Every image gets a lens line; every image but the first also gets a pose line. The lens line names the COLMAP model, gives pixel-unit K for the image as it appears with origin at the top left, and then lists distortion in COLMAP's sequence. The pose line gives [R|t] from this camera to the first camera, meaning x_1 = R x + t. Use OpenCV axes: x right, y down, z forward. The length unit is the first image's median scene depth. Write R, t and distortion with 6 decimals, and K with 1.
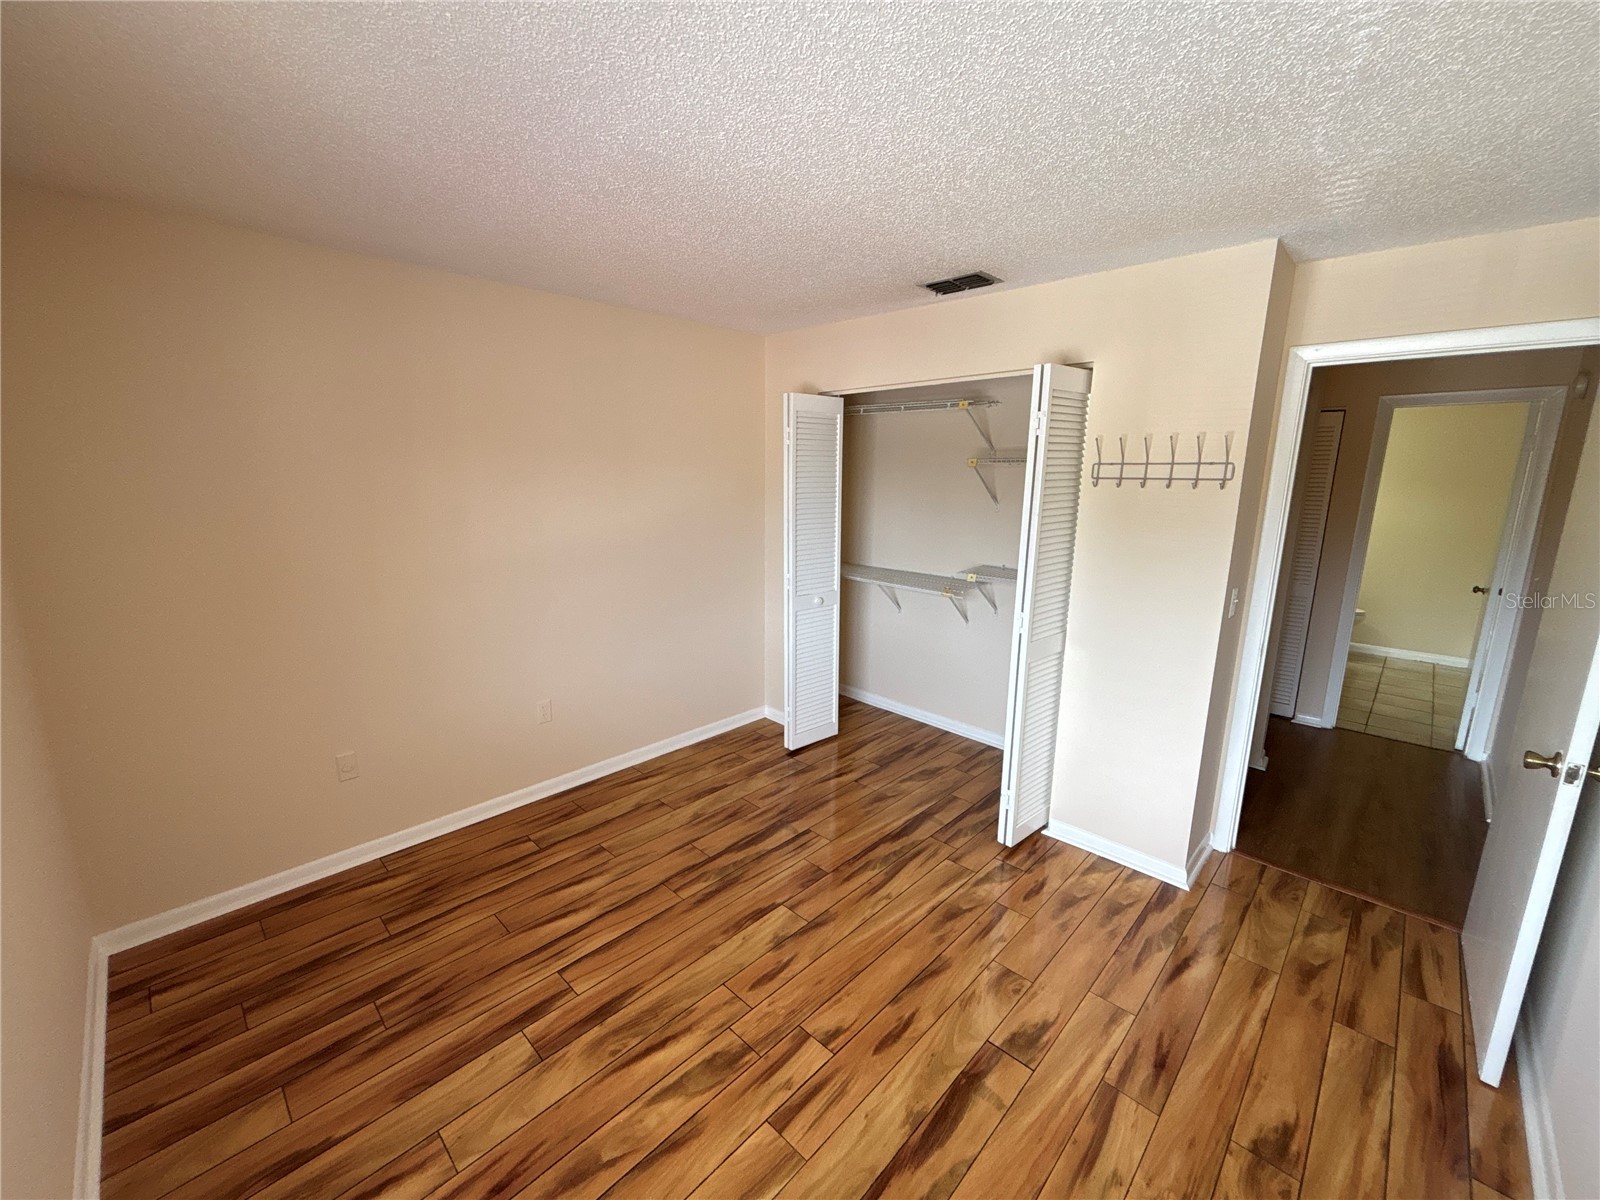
lens RADIAL K [[647.1, 0, 812.8], [0, 647.1, 615.9], [0, 0, 1]] dist [-0.002050, 0.002042]
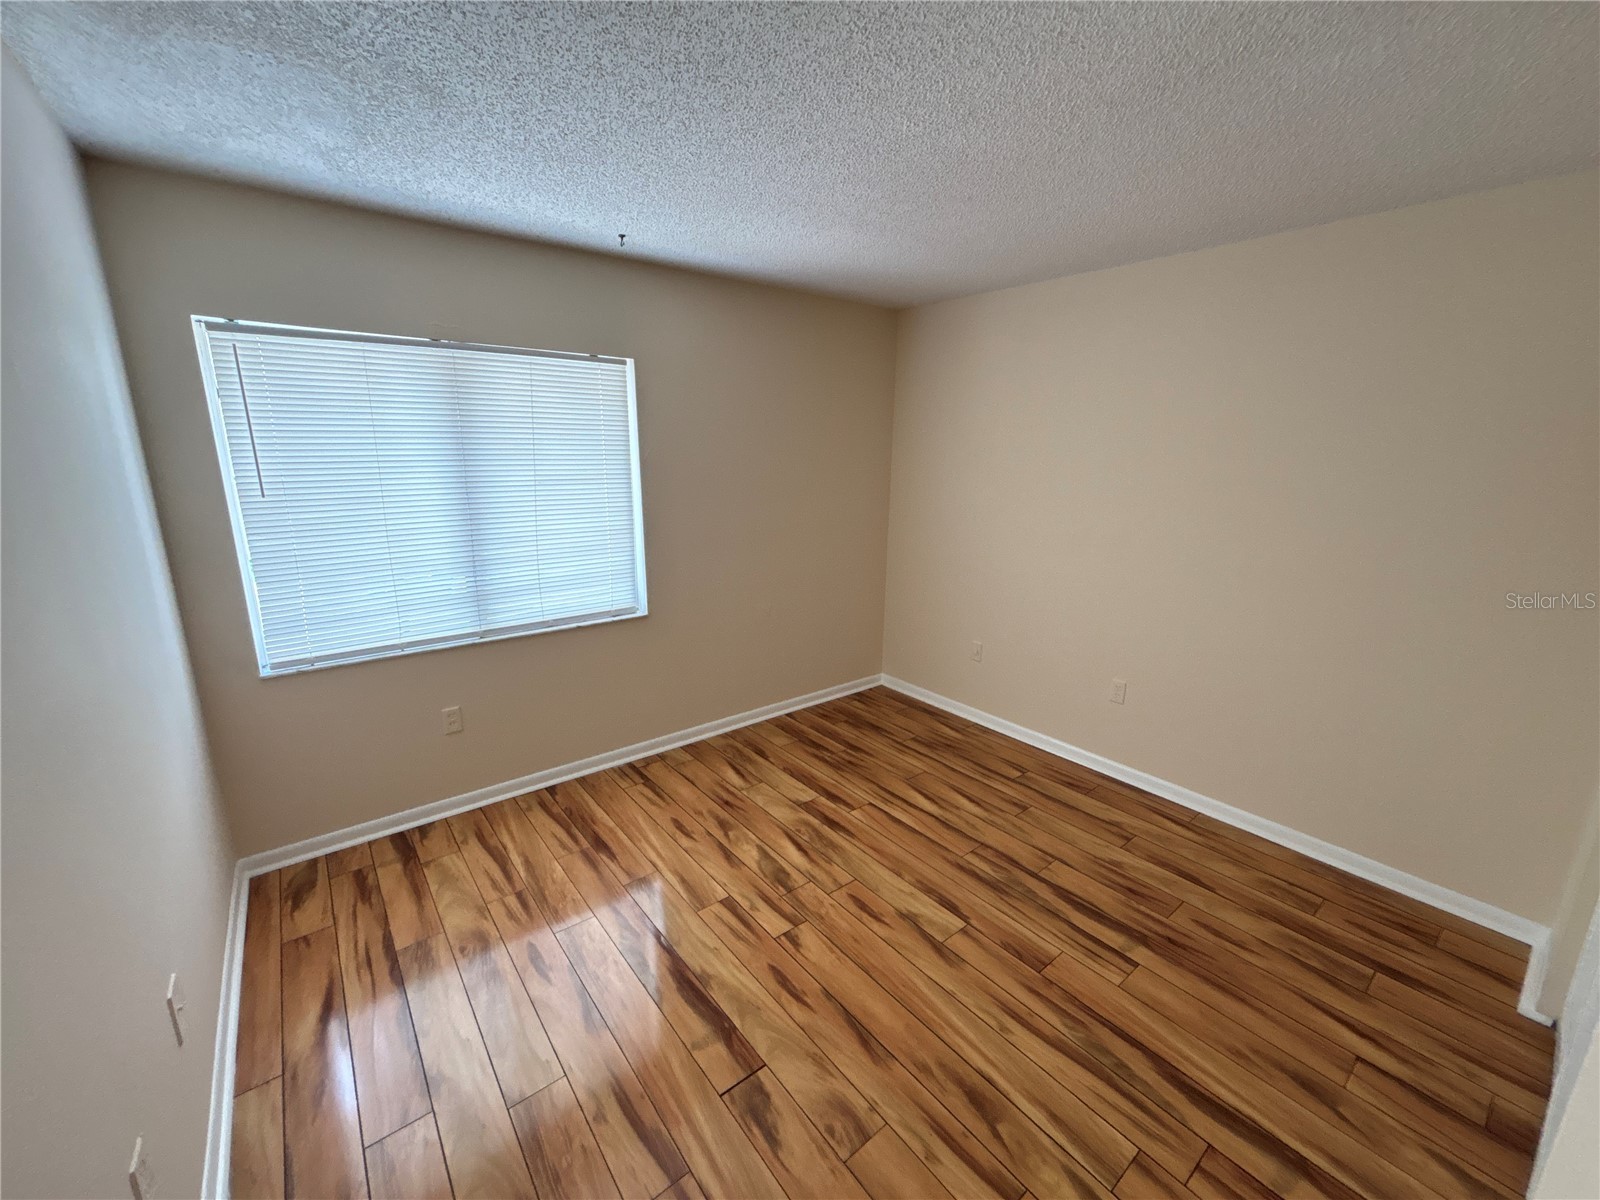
lens RADIAL K [[647.1, 0, 801.9], [0, 647.1, 603.6], [0, 0, 1]] dist [-0.002050, 0.002042]
pose [[-0.131025, 0.228665, -0.964647, 0.891786], [-0.239414, 0.936937, 0.254616, -0.183932], [0.962036, 0.264311, -0.068016, 0.834535]]
